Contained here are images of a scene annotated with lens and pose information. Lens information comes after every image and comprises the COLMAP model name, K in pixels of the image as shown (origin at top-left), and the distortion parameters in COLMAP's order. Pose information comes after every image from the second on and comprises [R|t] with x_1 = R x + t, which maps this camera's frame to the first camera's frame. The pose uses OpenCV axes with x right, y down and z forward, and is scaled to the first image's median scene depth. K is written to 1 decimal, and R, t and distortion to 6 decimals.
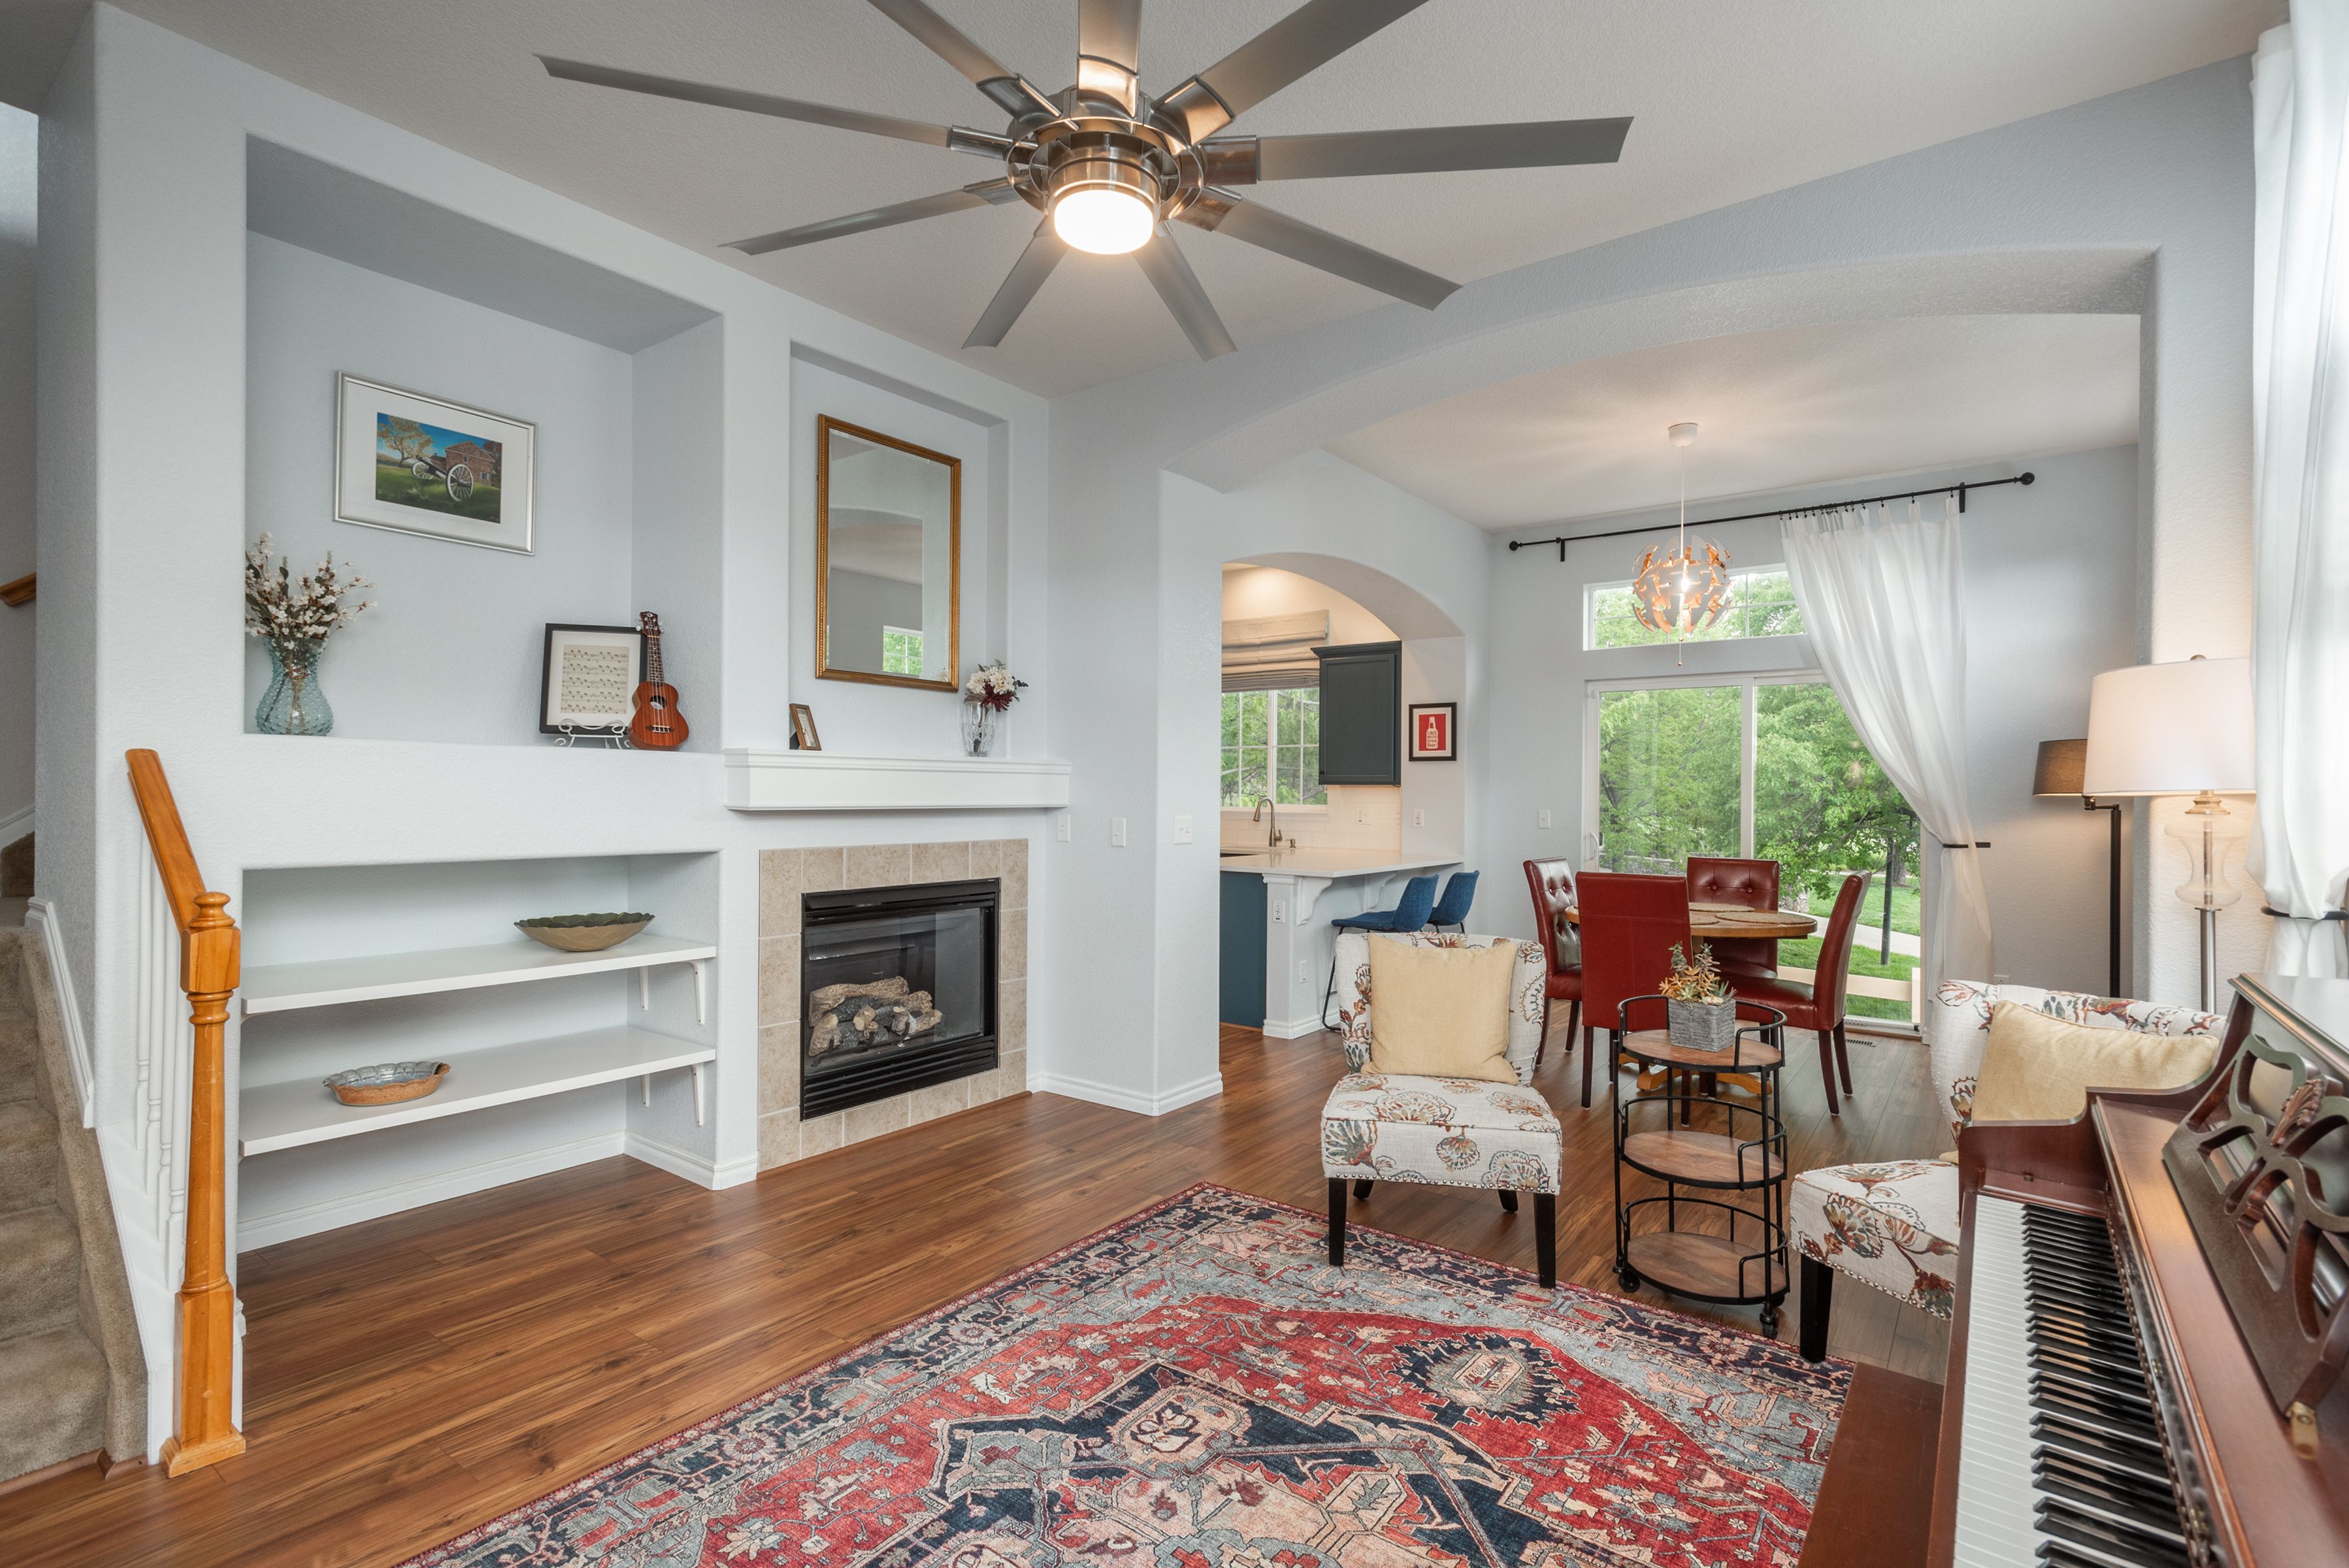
lens RADIAL K [[1085.1, 0, 1180.5], [0, 1085.1, 786.8], [0, 0, 1]] dist [0.015449, -0.003981]
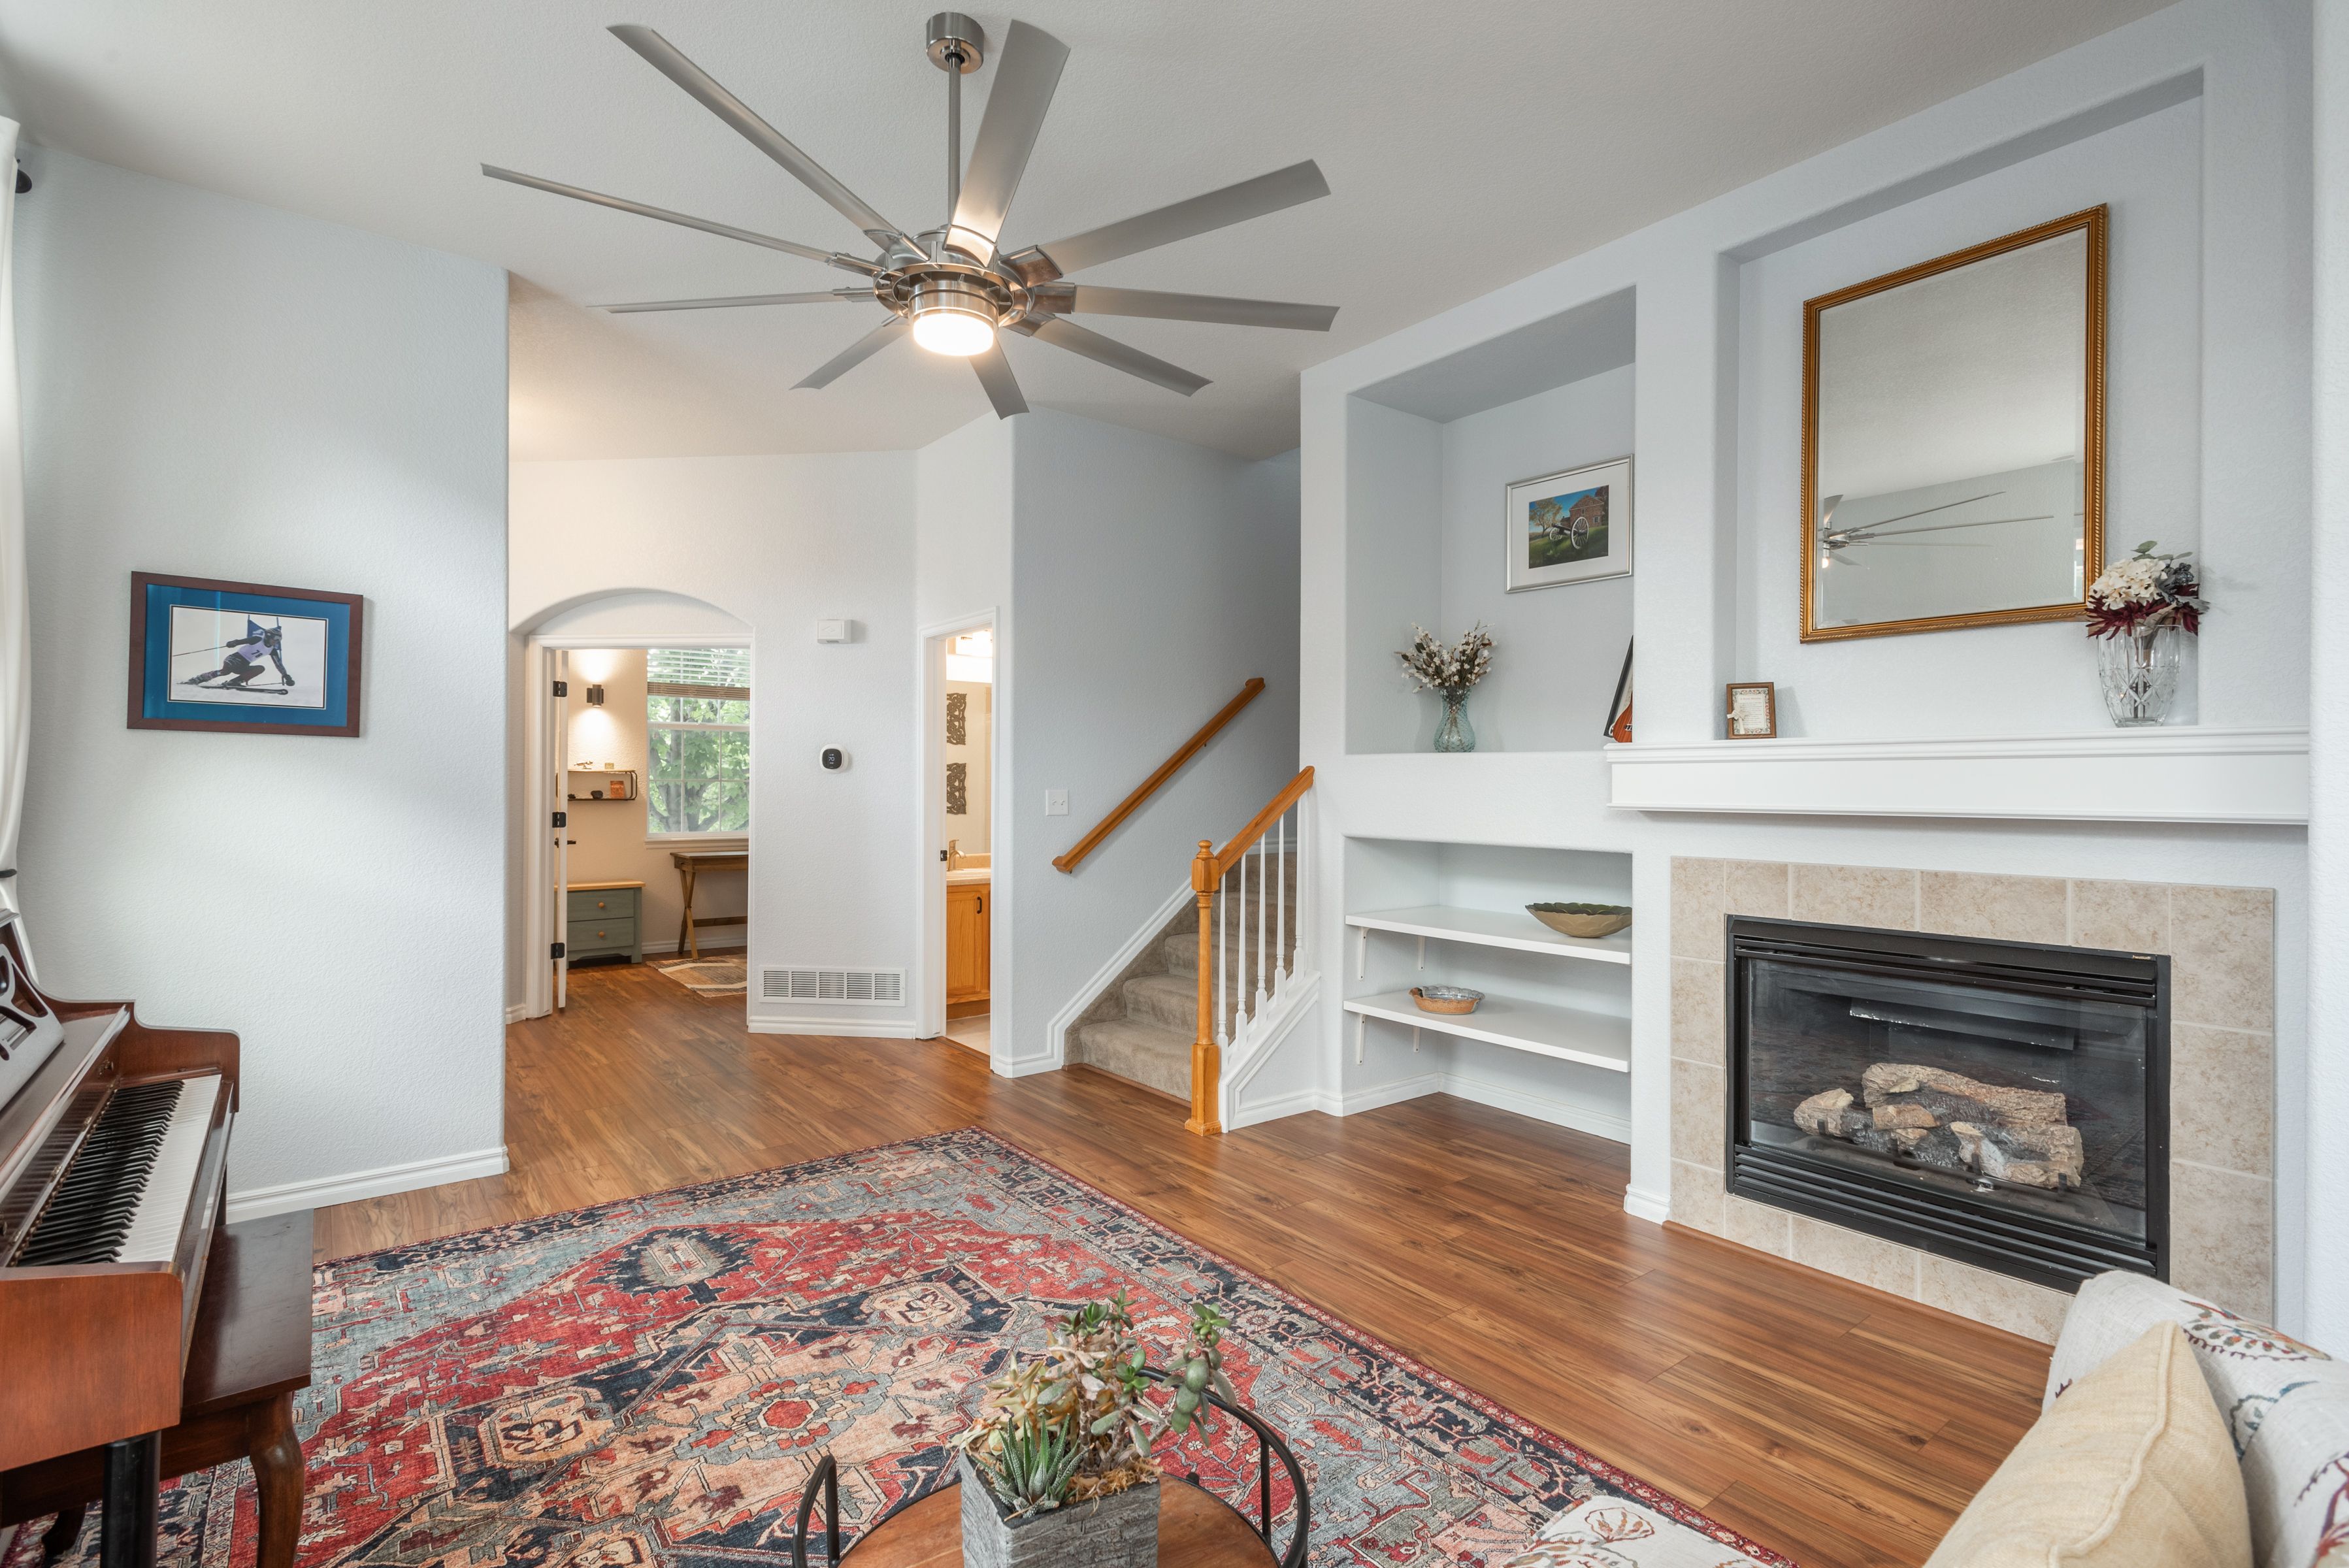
lens RADIAL K [[1085.1, 0, 1178.5], [0, 1085.1, 780.5], [0, 0, 1]] dist [0.015449, -0.003981]
pose [[-0.253065, -0.013342, -0.967357, 0.690195], [-0.001534, 0.999909, -0.013390, 0.010852], [0.967448, -0.001905, -0.253063, 1.005038]]
